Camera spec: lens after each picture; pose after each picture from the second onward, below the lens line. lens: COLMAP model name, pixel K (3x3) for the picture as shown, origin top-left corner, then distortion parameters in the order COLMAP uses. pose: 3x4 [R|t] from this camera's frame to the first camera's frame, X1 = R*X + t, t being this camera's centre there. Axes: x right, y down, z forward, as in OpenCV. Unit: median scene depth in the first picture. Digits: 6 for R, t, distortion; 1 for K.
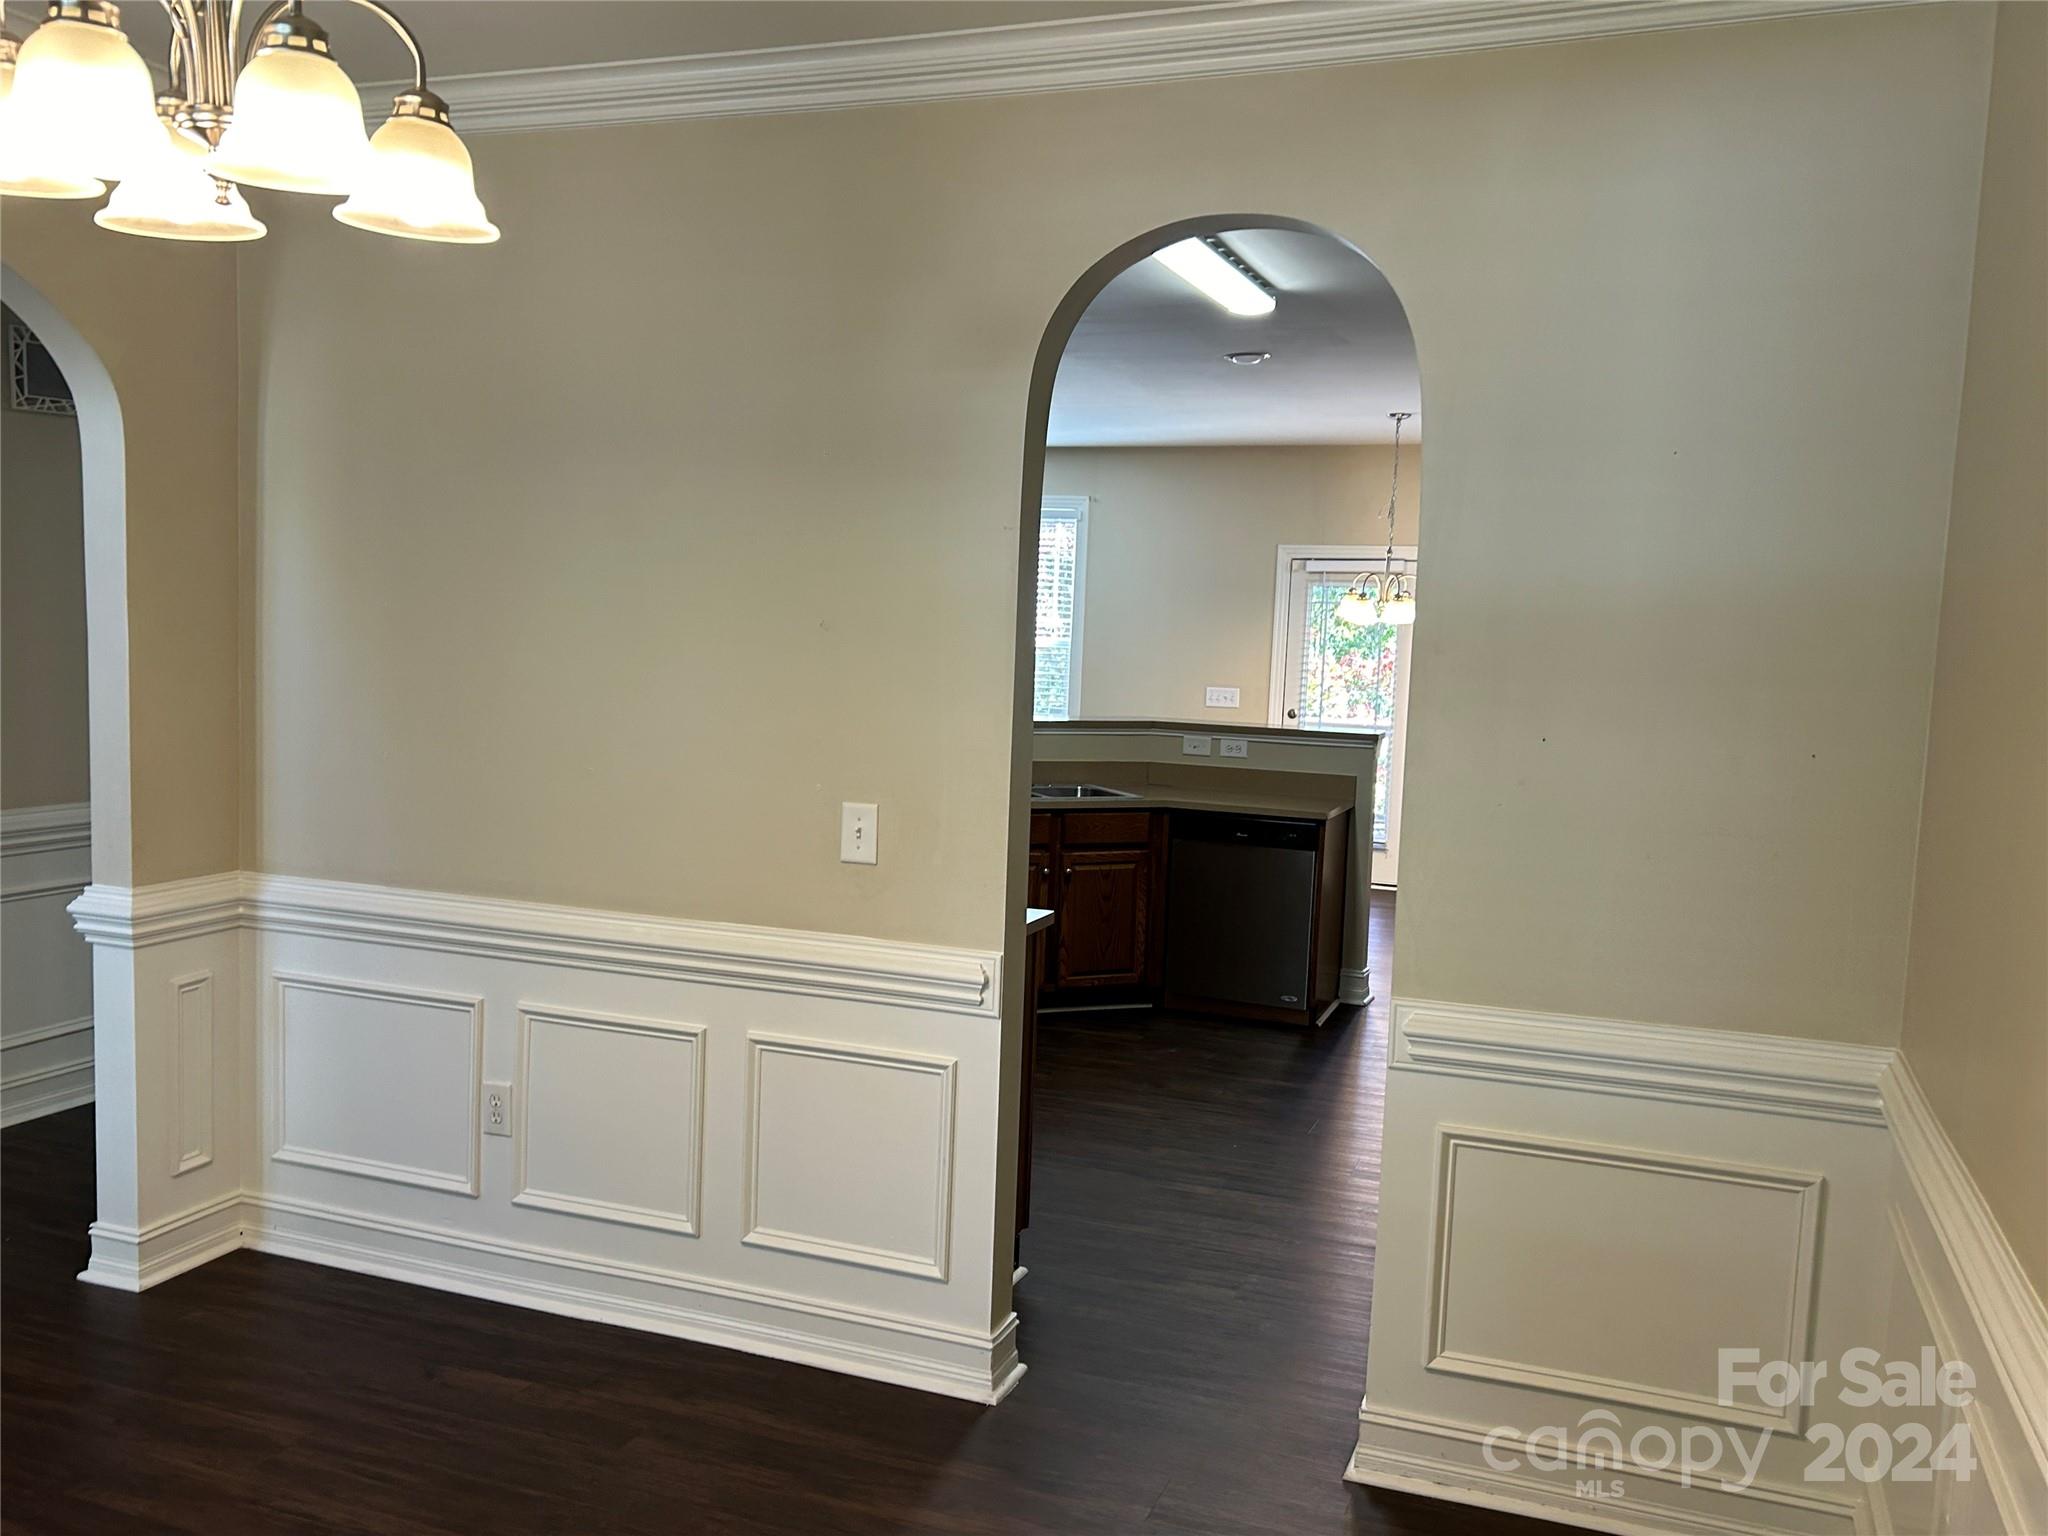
lens RADIAL K [[1710.6, 0, 981.2], [0, 1710.6, 773.0], [0, 0, 1]] dist [0.035494, -0.006407]
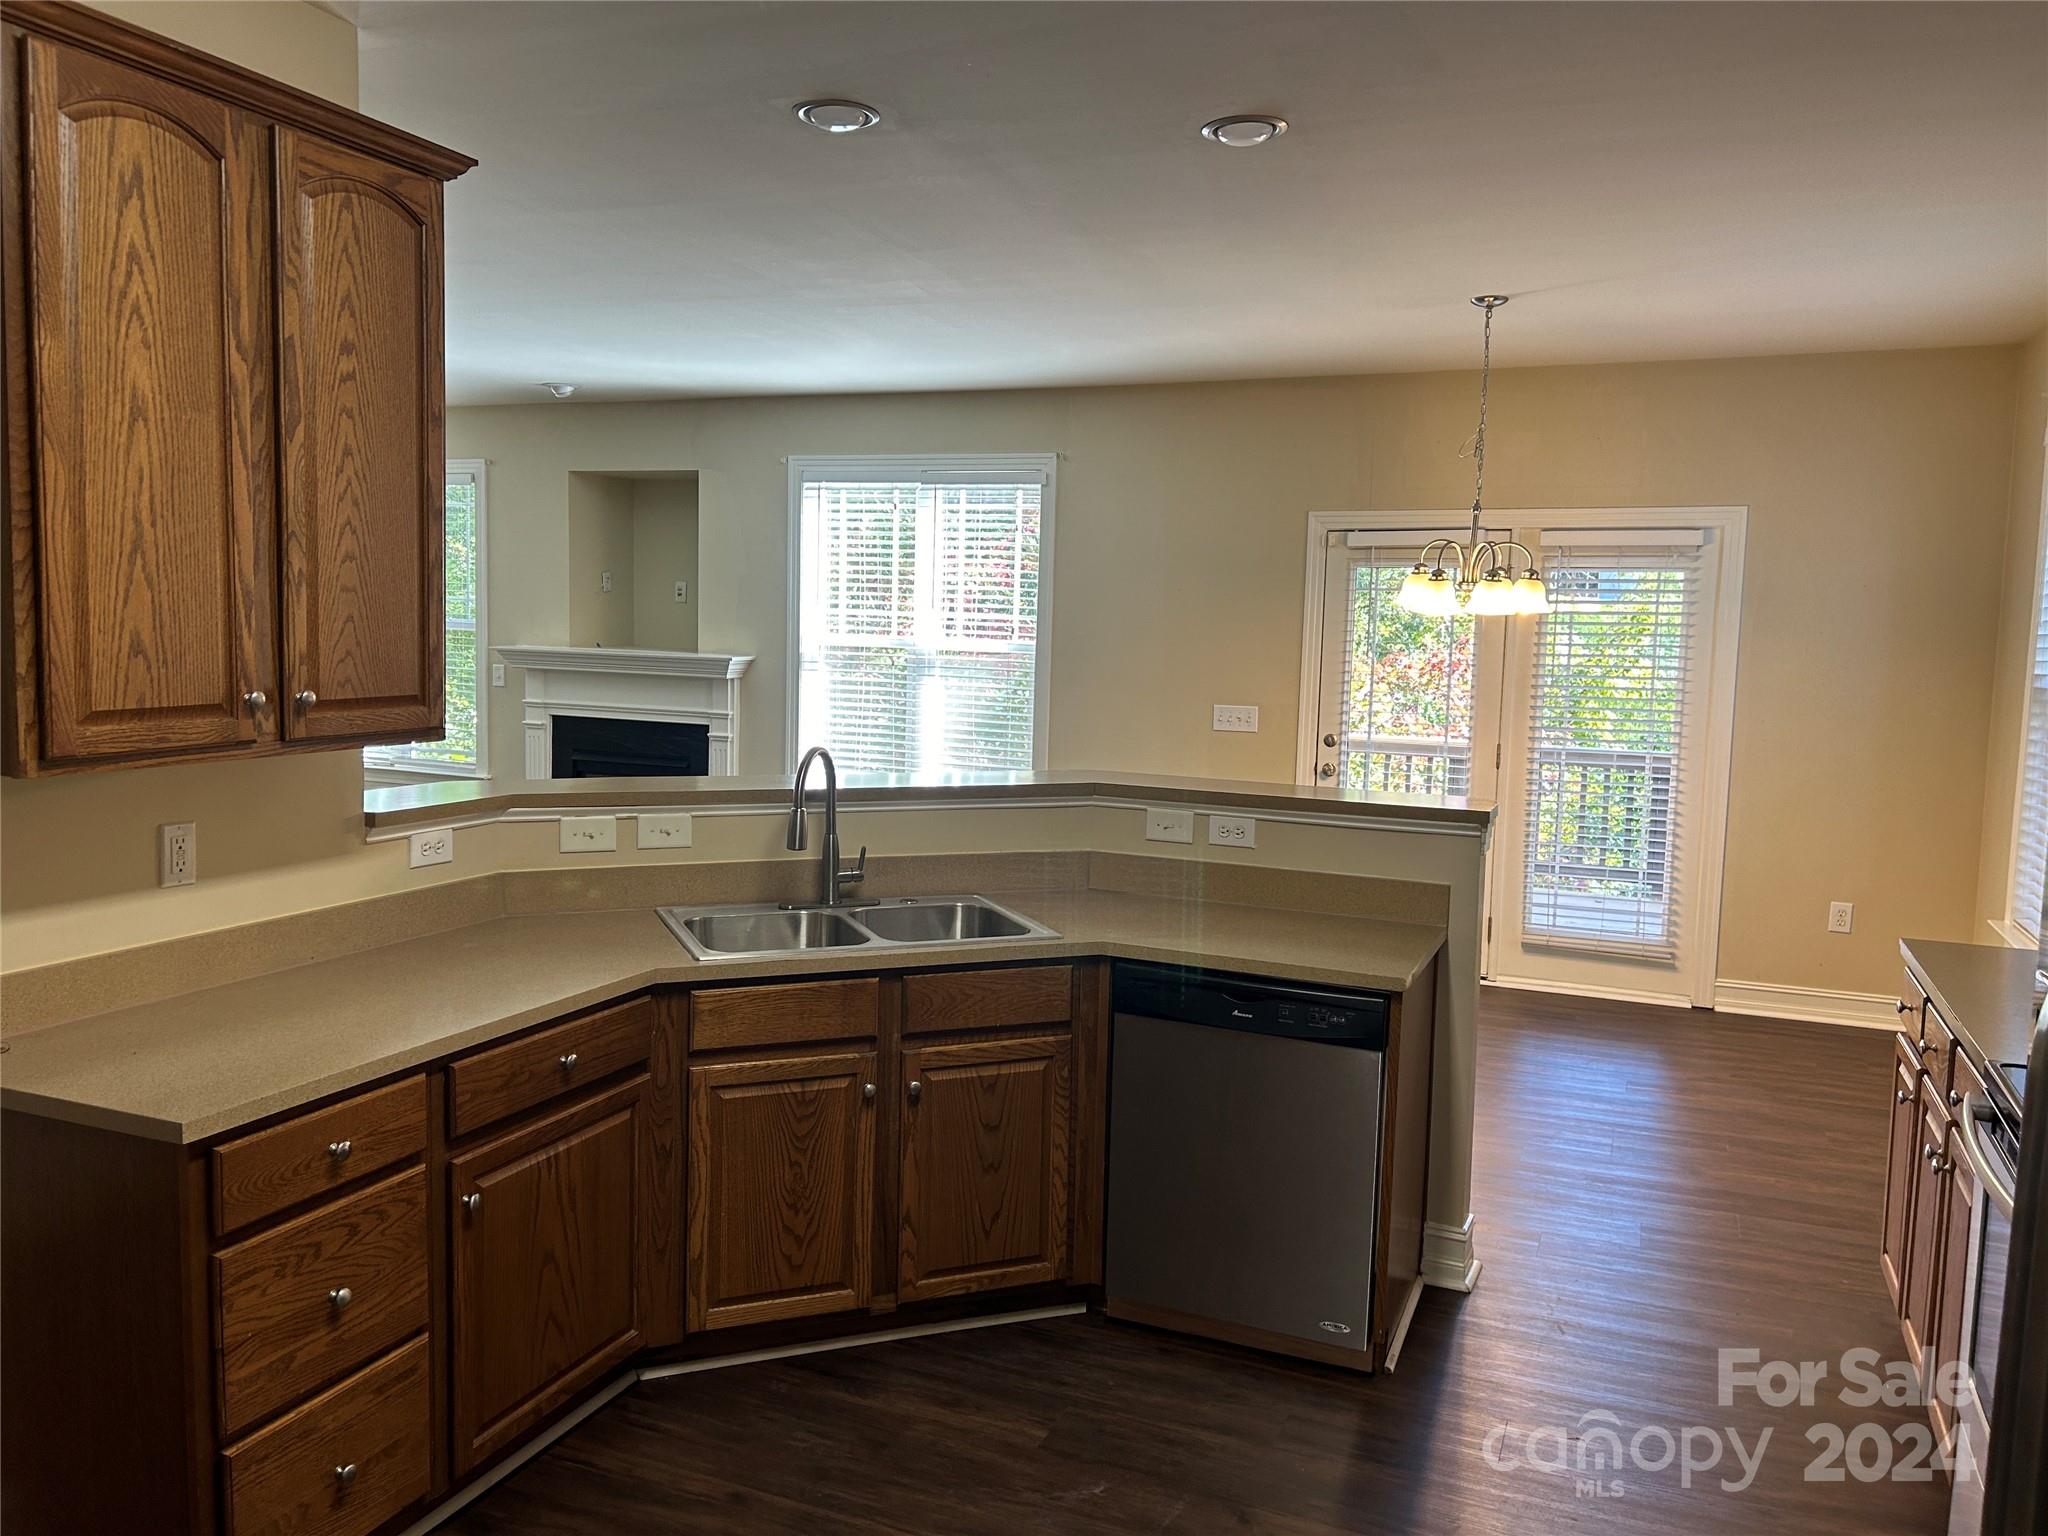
lens RADIAL K [[1543.1, 0, 1008.9], [0, 1543.1, 758.5], [0, 0, 1]] dist [0.053422, -0.058035]
pose [[0.999682, -0.009331, -0.023426, 0.083859], [0.009333, 0.999956, -0.000044, -0.039962], [0.023425, -0.000174, 0.999726, 0.471403]]
